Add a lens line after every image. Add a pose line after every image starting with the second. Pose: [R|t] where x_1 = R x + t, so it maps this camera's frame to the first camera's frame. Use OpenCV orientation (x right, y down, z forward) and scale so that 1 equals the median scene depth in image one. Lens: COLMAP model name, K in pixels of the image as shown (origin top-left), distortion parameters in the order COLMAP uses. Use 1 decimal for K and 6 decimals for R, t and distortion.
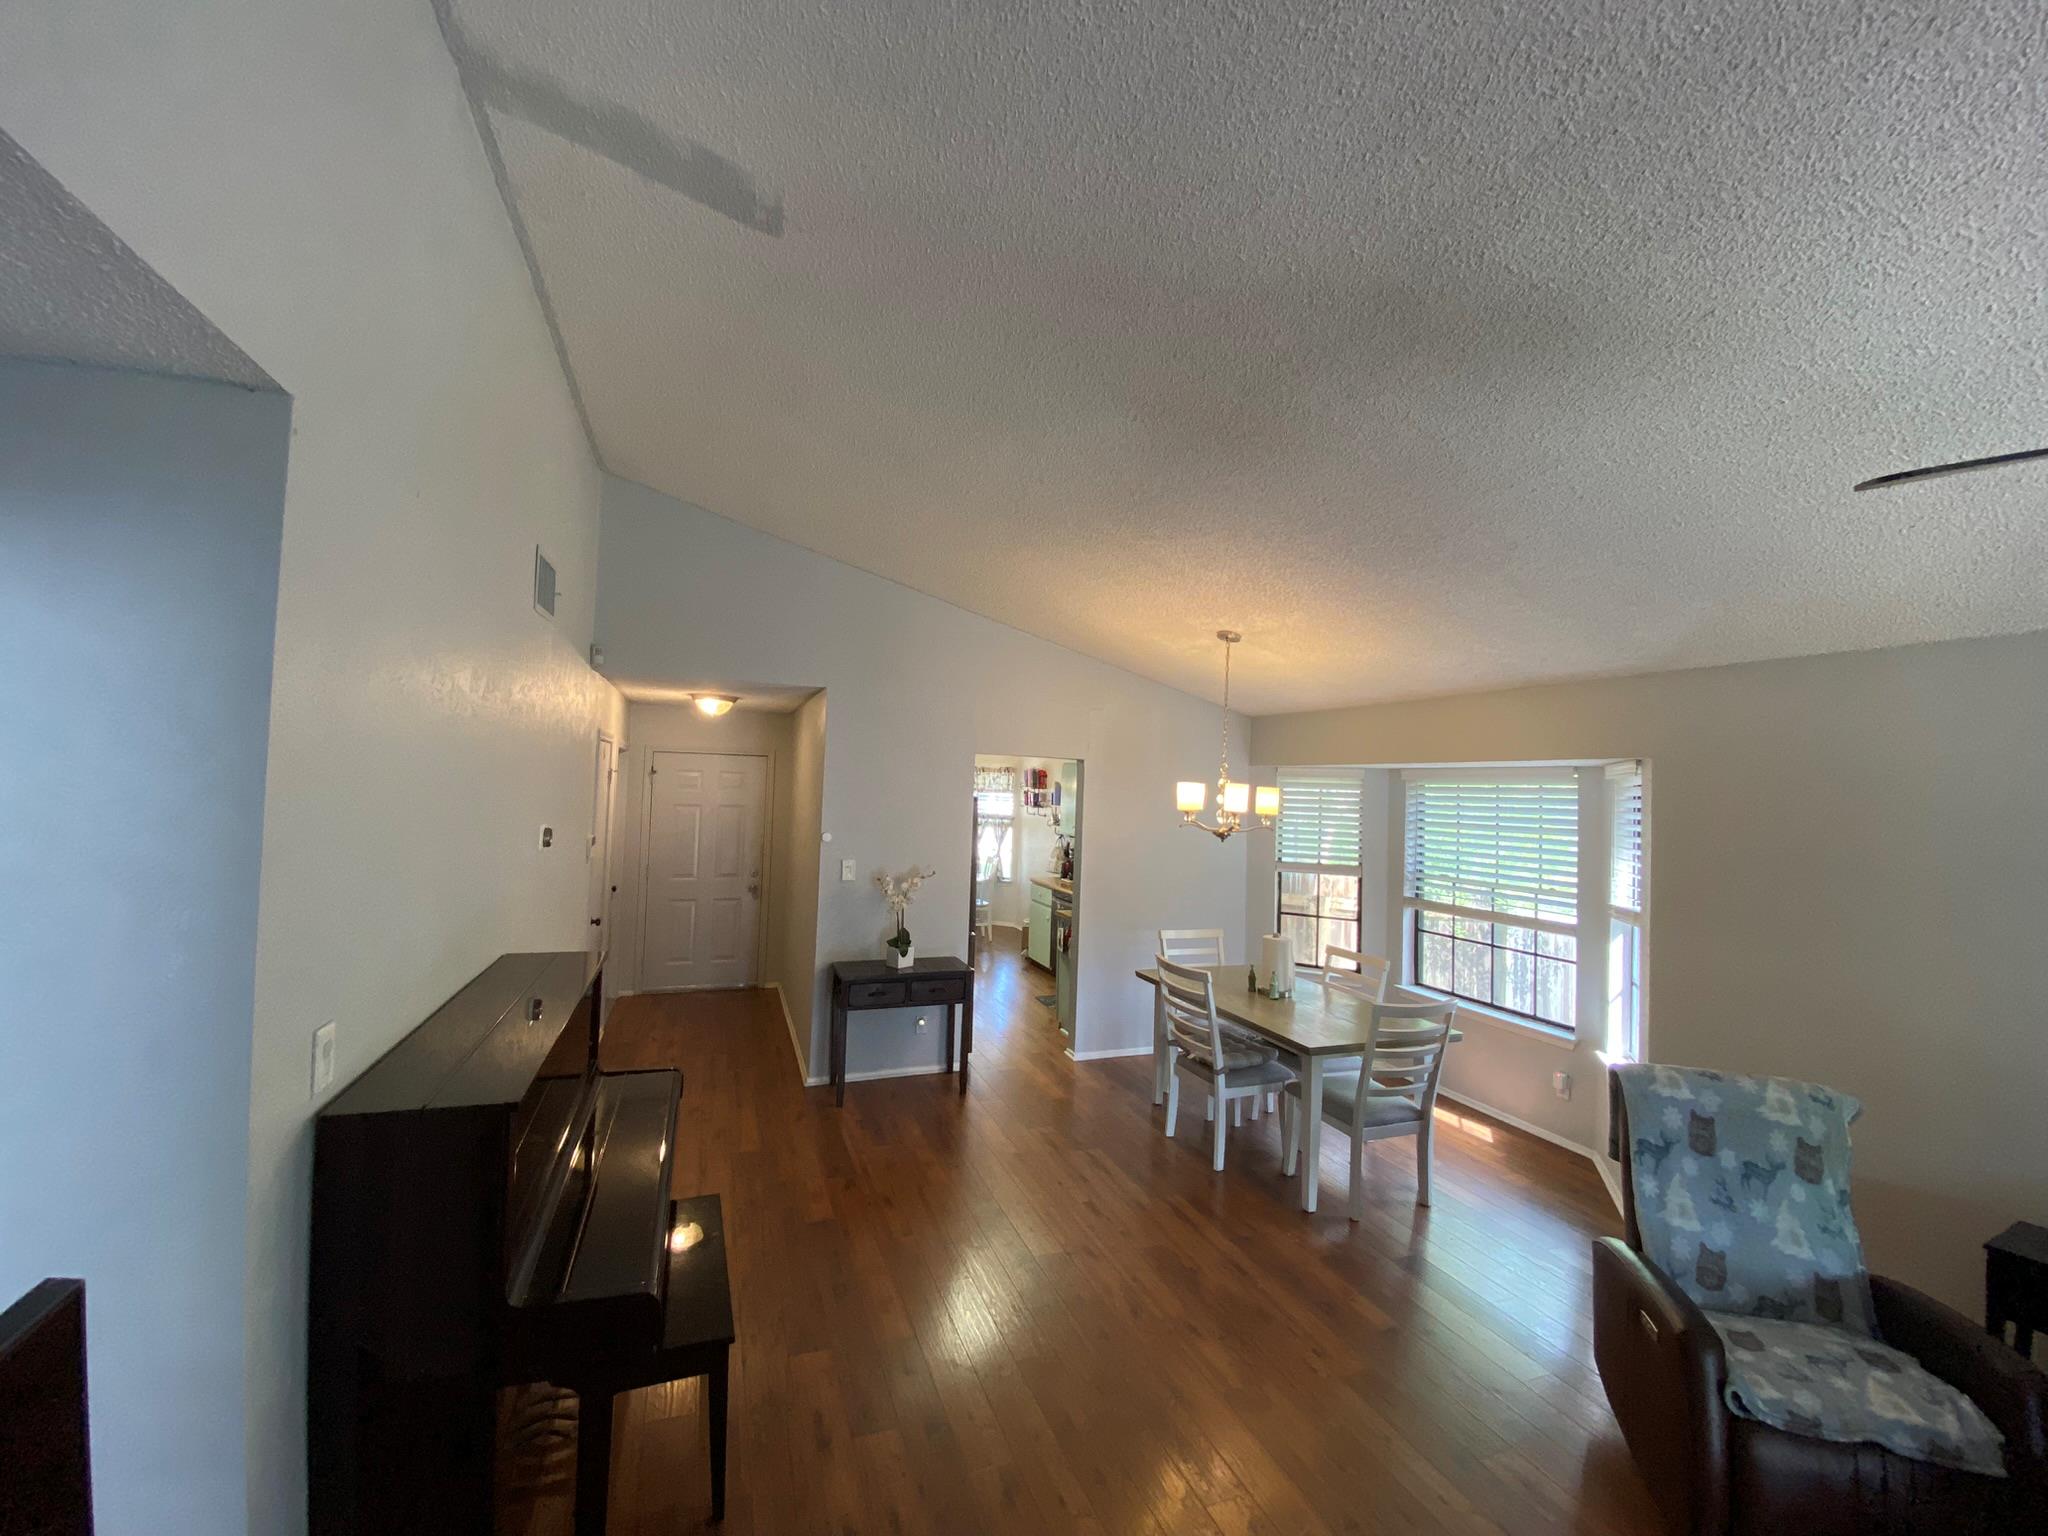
lens RADIAL K [[836.6, 0, 1027.8], [0, 836.6, 766.1], [0, 0, 1]] dist [0.028175, 0.000104]
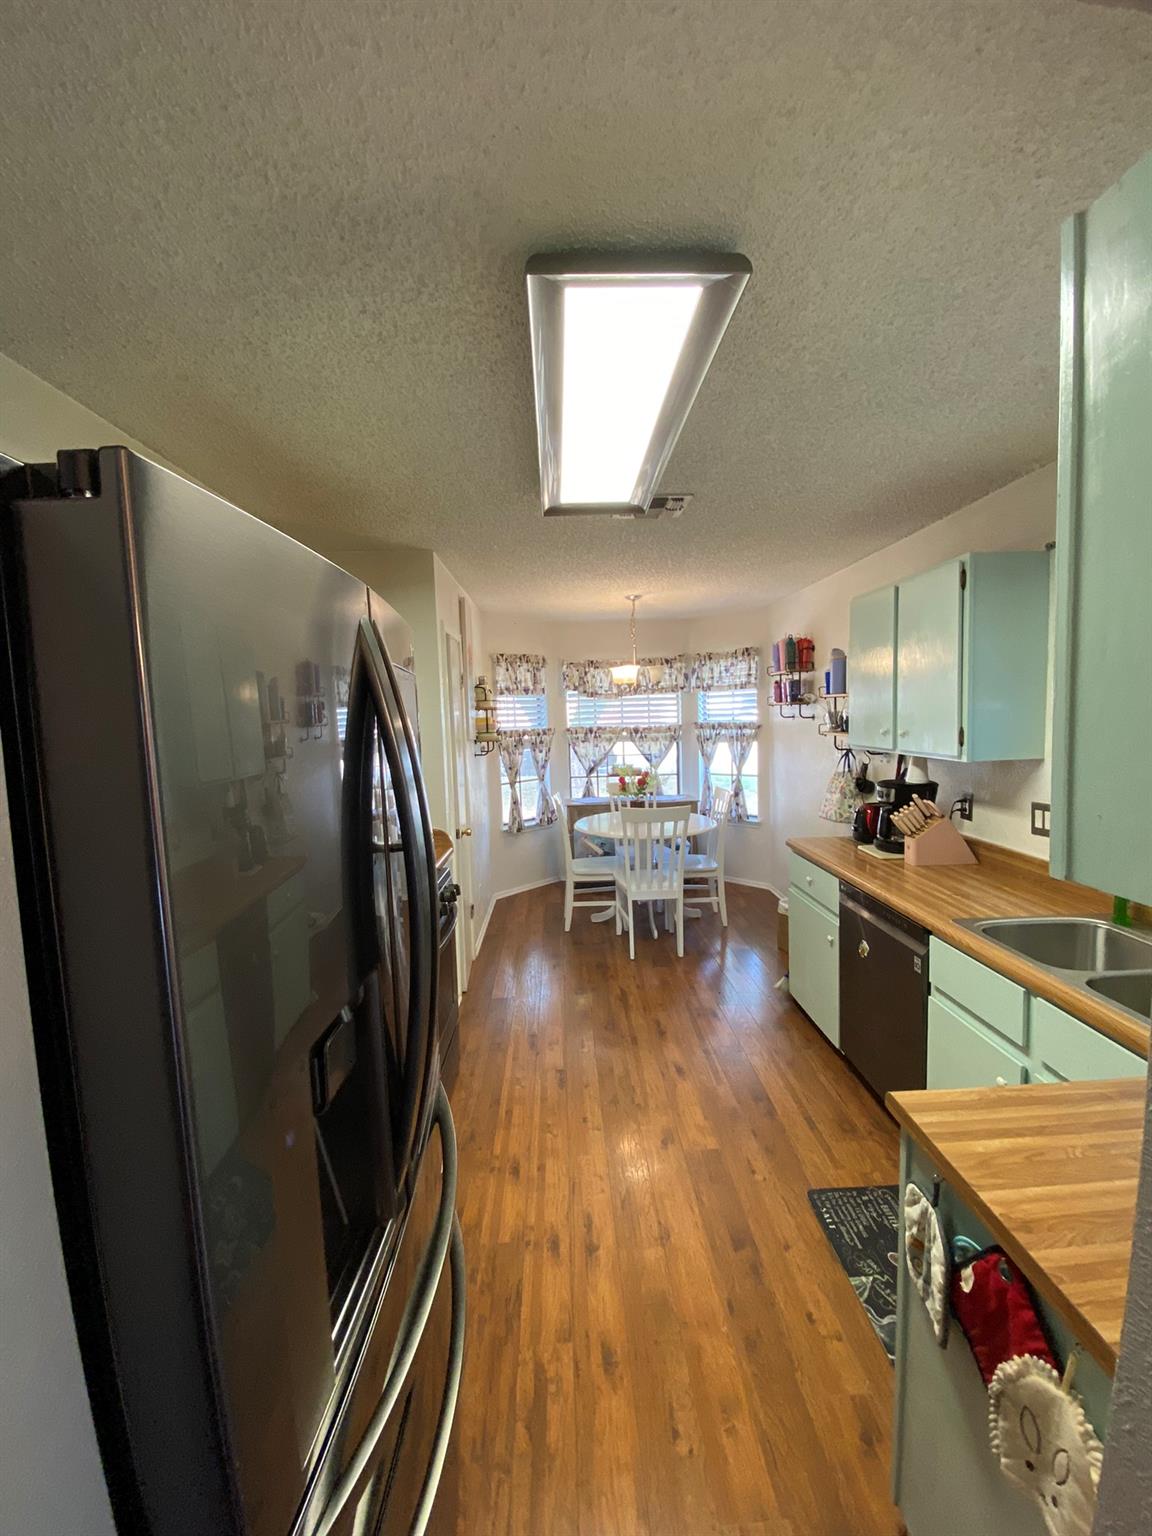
lens RADIAL K [[627.5, 0, 574.5], [0, 627.5, 765.6], [0, 0, 1]] dist [0.028175, 0.000104]
pose [[0.941085, -0.046960, -0.334894, 0.009567], [0.082729, 0.992191, 0.093348, 0.037723], [0.327895, -0.115554, 0.937621, 0.535585]]
